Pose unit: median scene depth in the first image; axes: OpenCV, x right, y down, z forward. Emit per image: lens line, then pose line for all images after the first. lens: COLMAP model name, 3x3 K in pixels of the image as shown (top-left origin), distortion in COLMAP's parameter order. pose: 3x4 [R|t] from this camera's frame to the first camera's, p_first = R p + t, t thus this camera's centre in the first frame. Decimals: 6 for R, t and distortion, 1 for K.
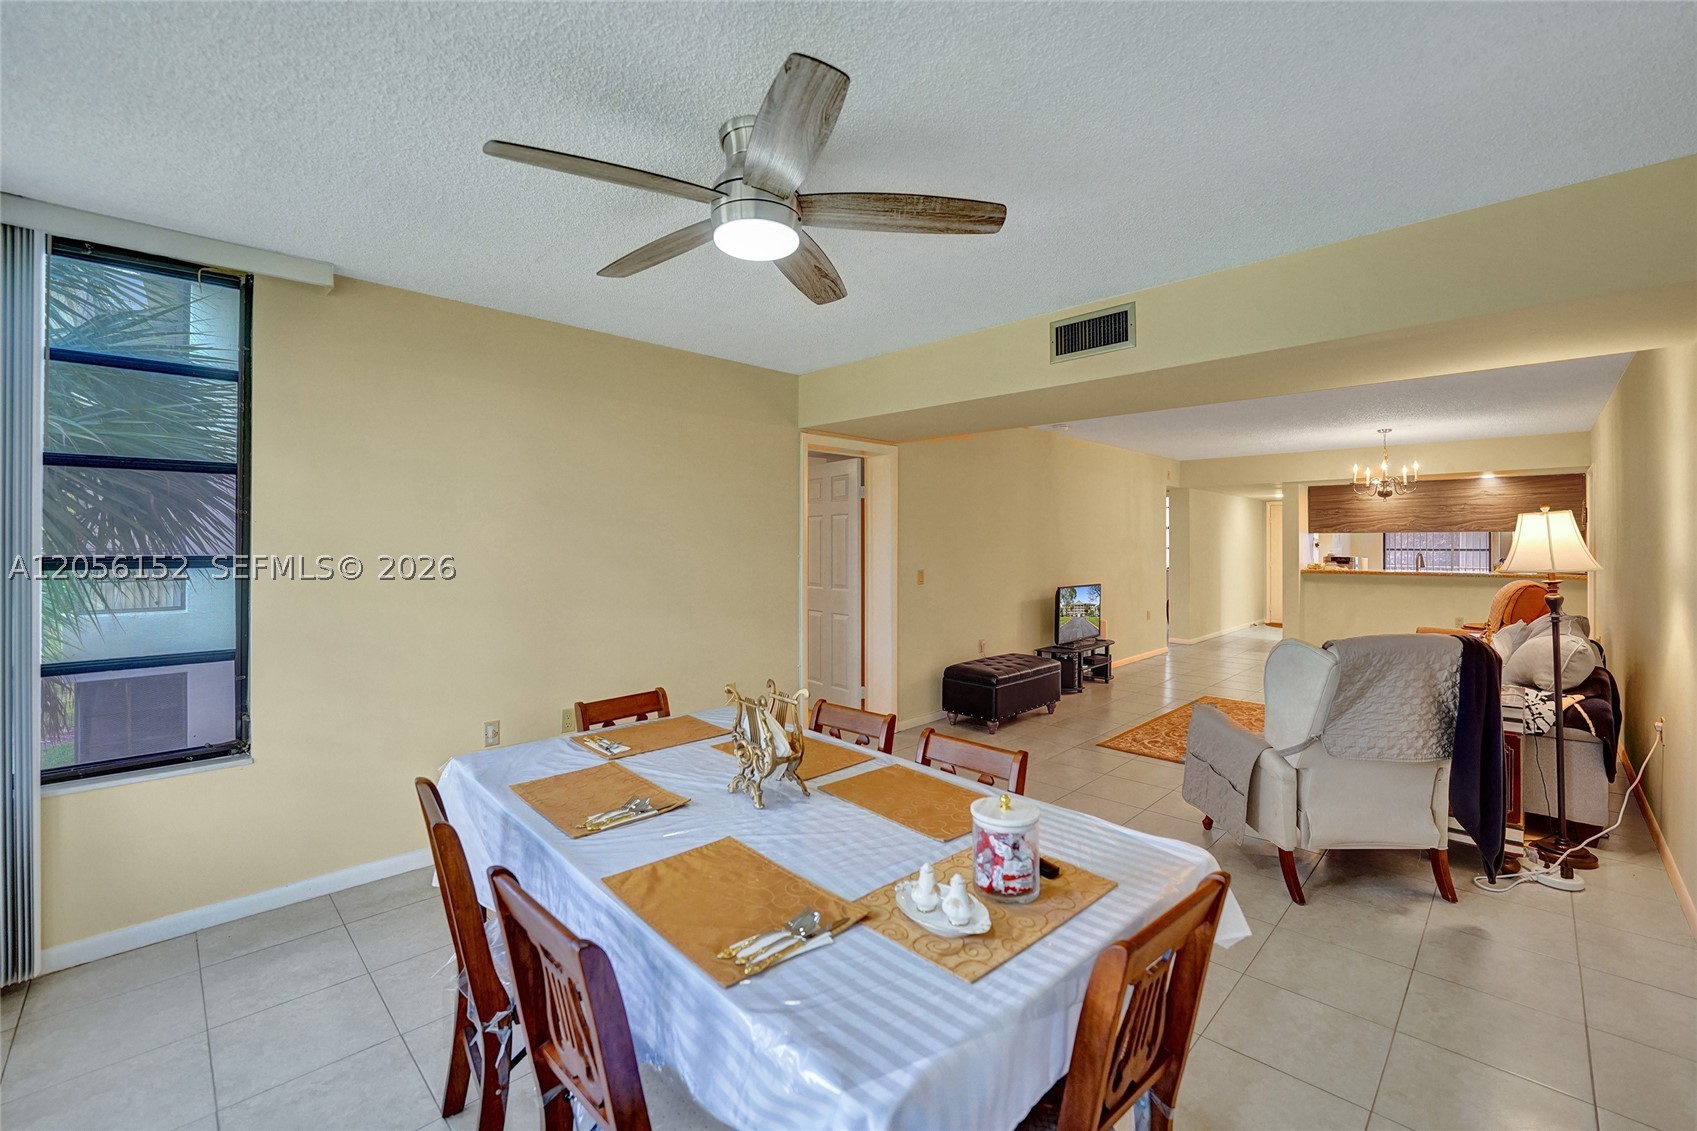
lens RADIAL K [[715.8, 0, 835.2], [0, 715.8, 535.7], [0, 0, 1]] dist [-0.016050, -0.004063]
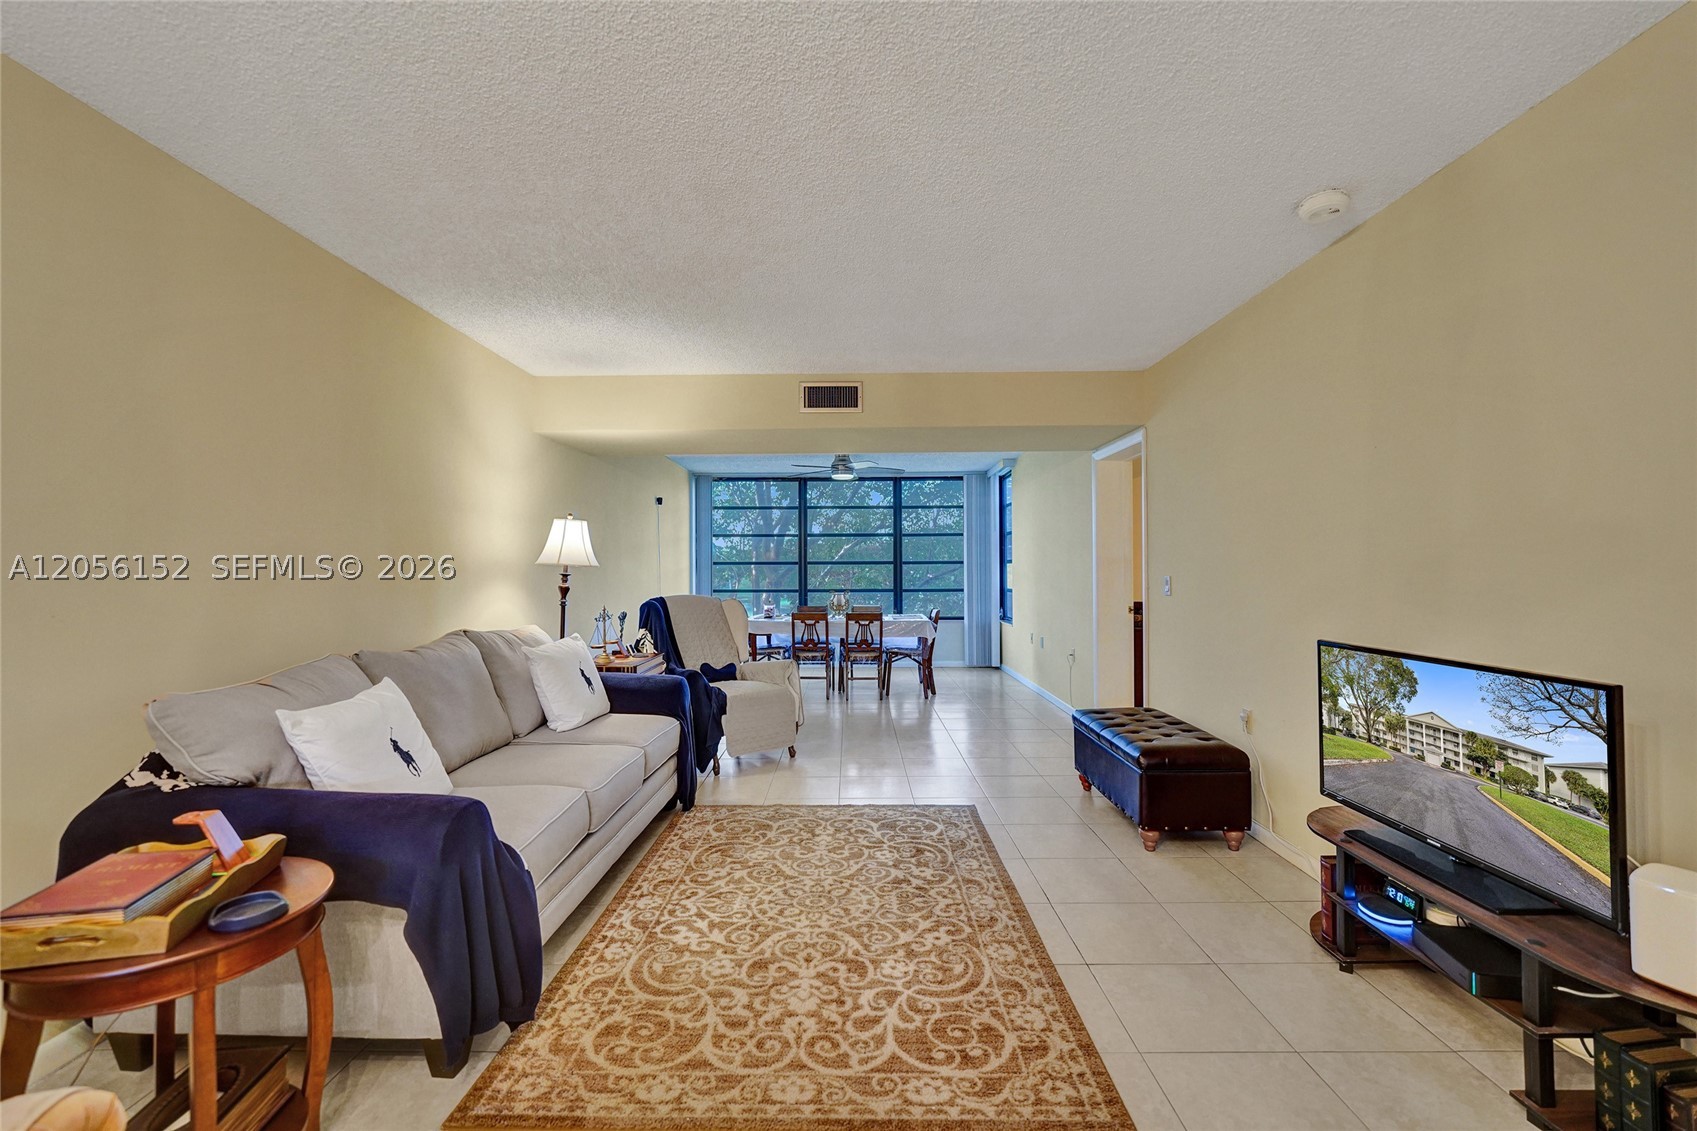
lens RADIAL K [[715.8, 0, 839.1], [0, 715.8, 572.5], [0, 0, 1]] dist [-0.016050, -0.004063]
pose [[-0.722251, 0.006571, -0.691600, 0.648237], [0.012461, 0.999916, -0.003513, 0.031000], [0.691519, -0.011156, -0.722272, 0.948849]]
